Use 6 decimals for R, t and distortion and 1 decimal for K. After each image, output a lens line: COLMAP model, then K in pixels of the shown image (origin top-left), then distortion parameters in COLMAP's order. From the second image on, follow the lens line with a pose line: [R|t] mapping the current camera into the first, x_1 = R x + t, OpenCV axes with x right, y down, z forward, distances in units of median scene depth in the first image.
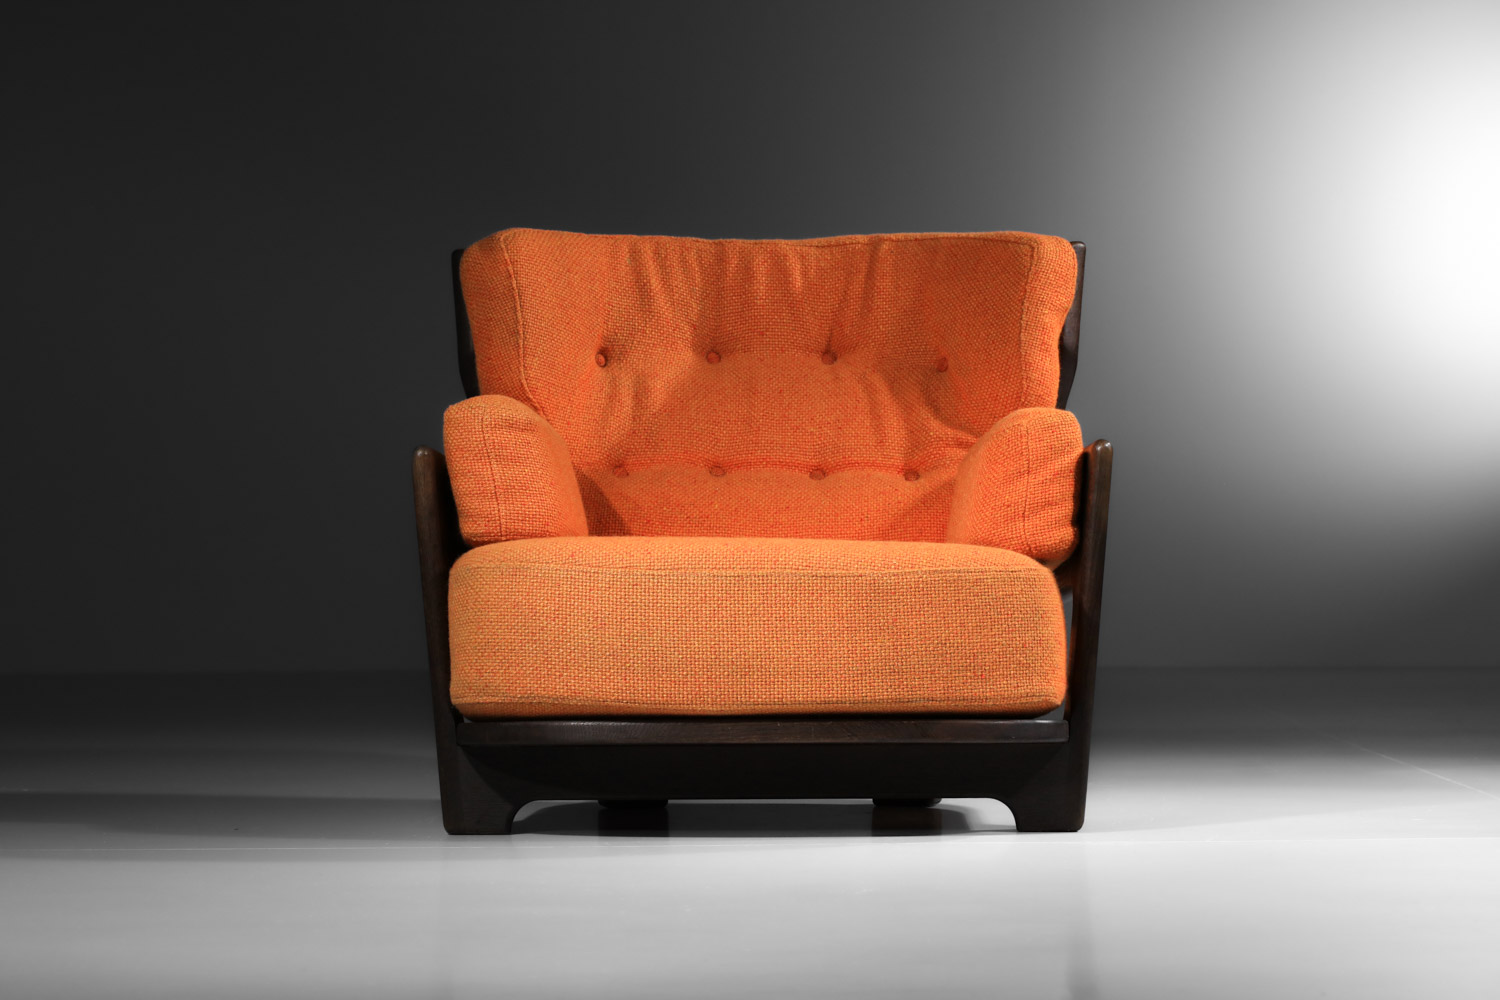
lens RADIAL K [[4305.1, 0, 749.7], [0, 4305.1, 499.2], [0, 0, 1]] dist [0.230893, 0.000000]
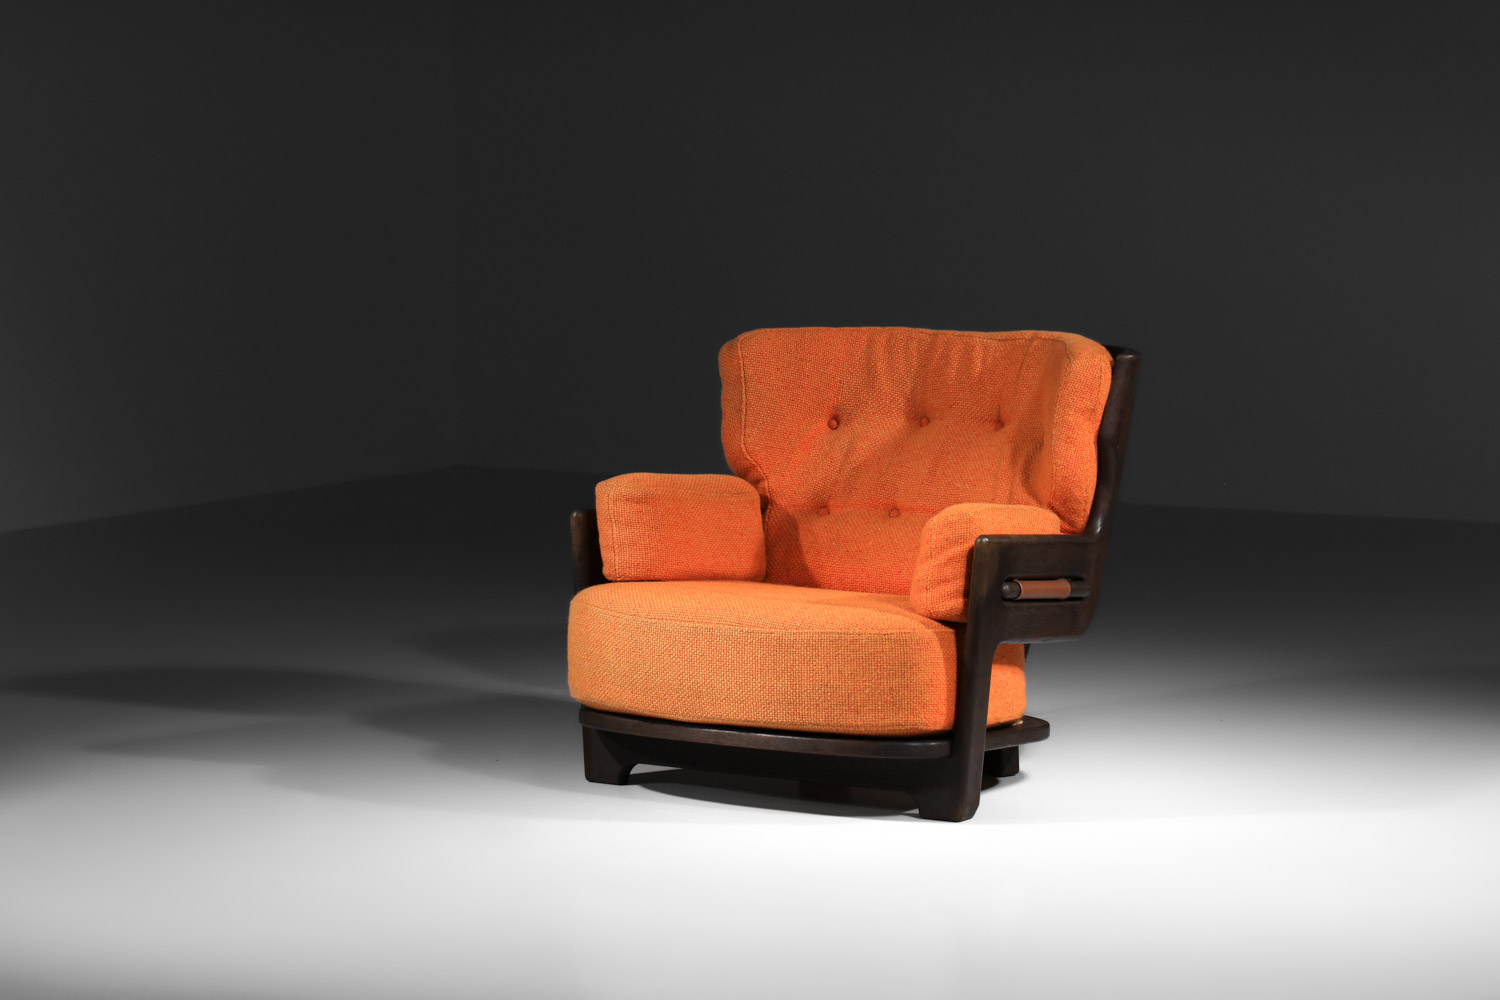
lens RADIAL K [[4305.1, 0, 751.1], [0, 4305.1, 499.9], [0, 0, 1]] dist [0.230893, 0.000000]
pose [[0.829312, 0.055868, -0.555986, 0.700258], [0.003985, 0.994373, 0.105862, -0.152483], [0.558772, -0.090008, 0.824423, -0.132001]]
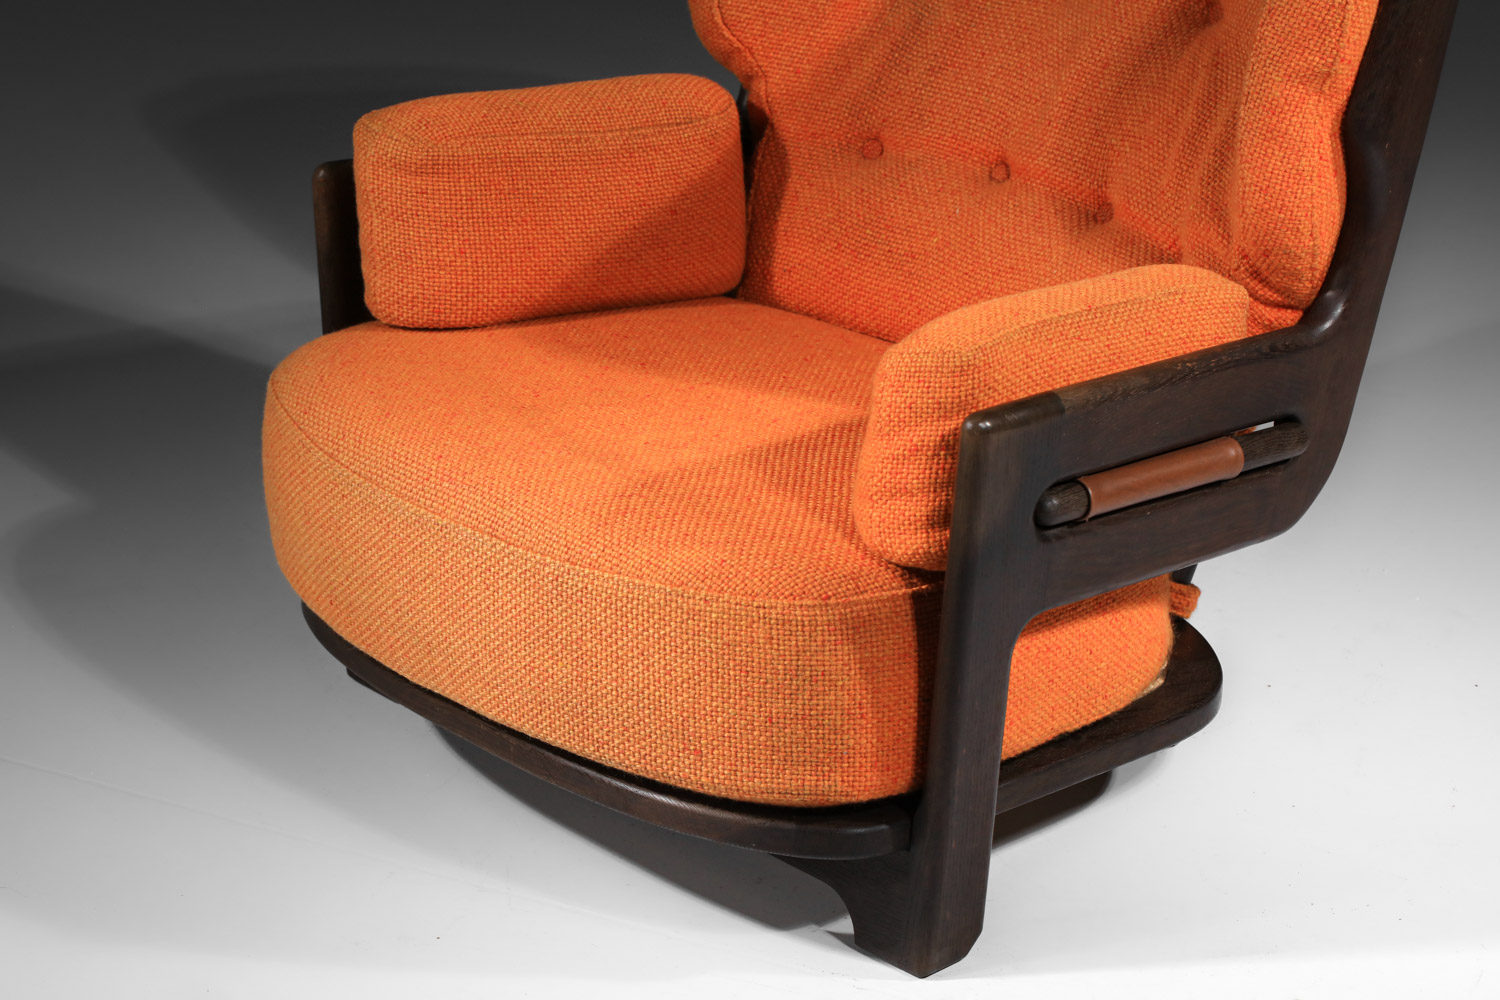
lens RADIAL K [[4305.1, 0, 748.2], [0, 4305.1, 501.2], [0, 0, 1]] dist [0.230893, 0.000000]
pose [[0.659298, 0.281748, -0.697097, 0.444148], [0.011692, 0.923183, 0.384184, -0.215405], [0.751791, -0.261442, 0.605358, 0.553349]]
